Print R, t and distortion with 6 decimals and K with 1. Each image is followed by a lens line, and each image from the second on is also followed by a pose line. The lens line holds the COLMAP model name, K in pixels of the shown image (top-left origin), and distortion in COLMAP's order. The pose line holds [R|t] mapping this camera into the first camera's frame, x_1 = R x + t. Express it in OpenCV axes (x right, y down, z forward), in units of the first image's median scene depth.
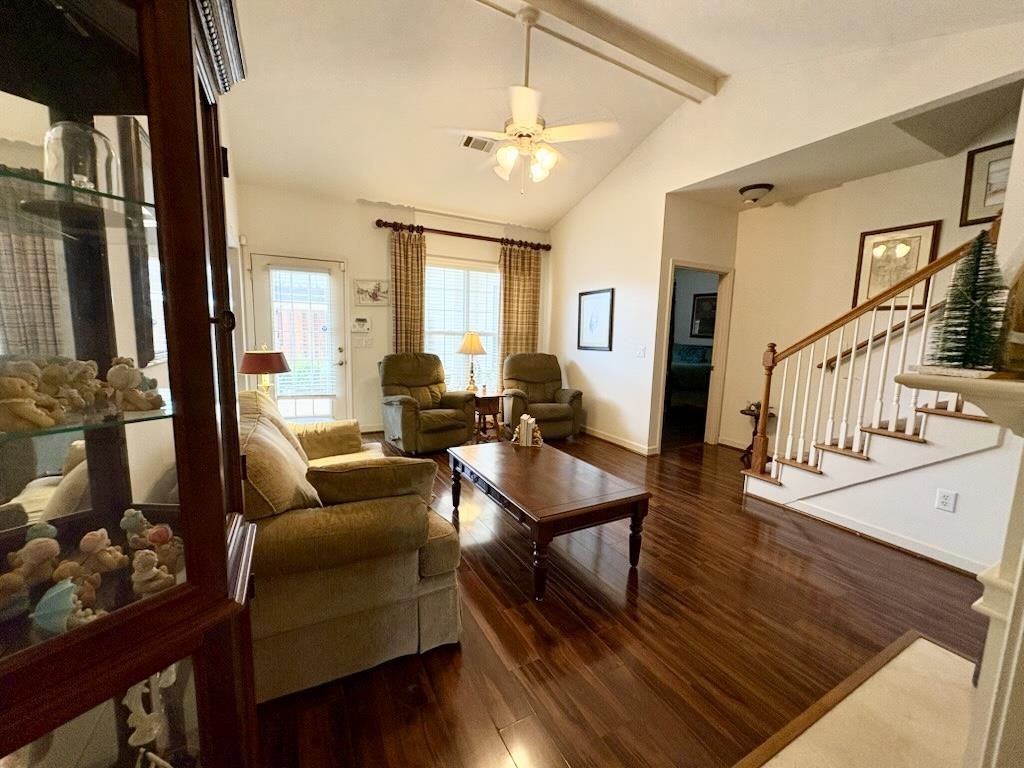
lens RADIAL K [[412.2, 0, 513.2], [0, 412.2, 382.9], [0, 0, 1]] dist [-0.002089, -0.000657]
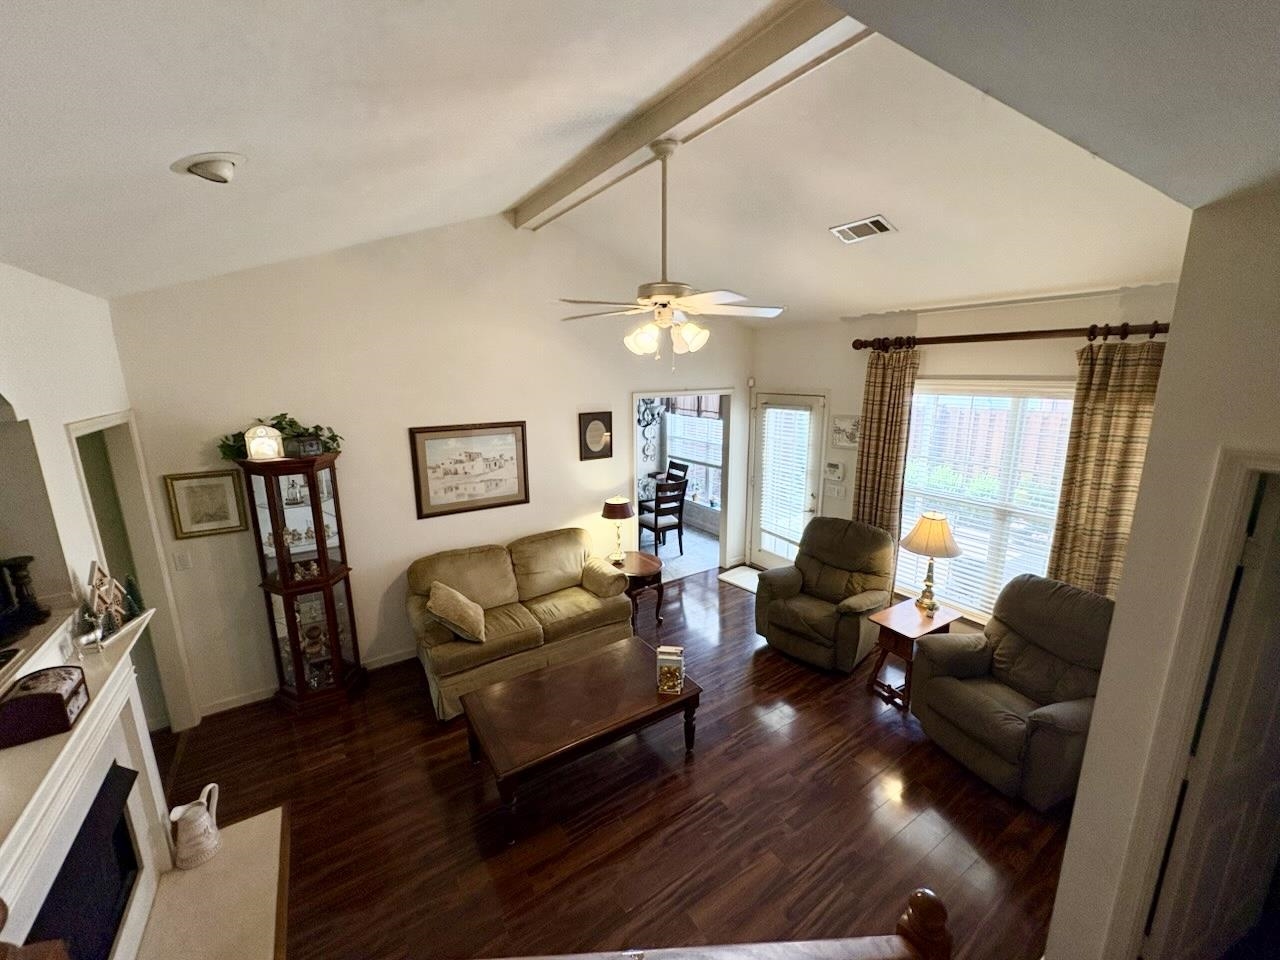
lens RADIAL K [[515.2, 0, 644.0], [0, 515.2, 477.7], [0, 0, 1]] dist [-0.002089, -0.000657]
pose [[0.110473, 0.172025, -0.978879, 0.586835], [-0.112645, 0.980728, 0.159637, -0.247255], [0.987475, 0.092630, 0.127721, 0.498915]]
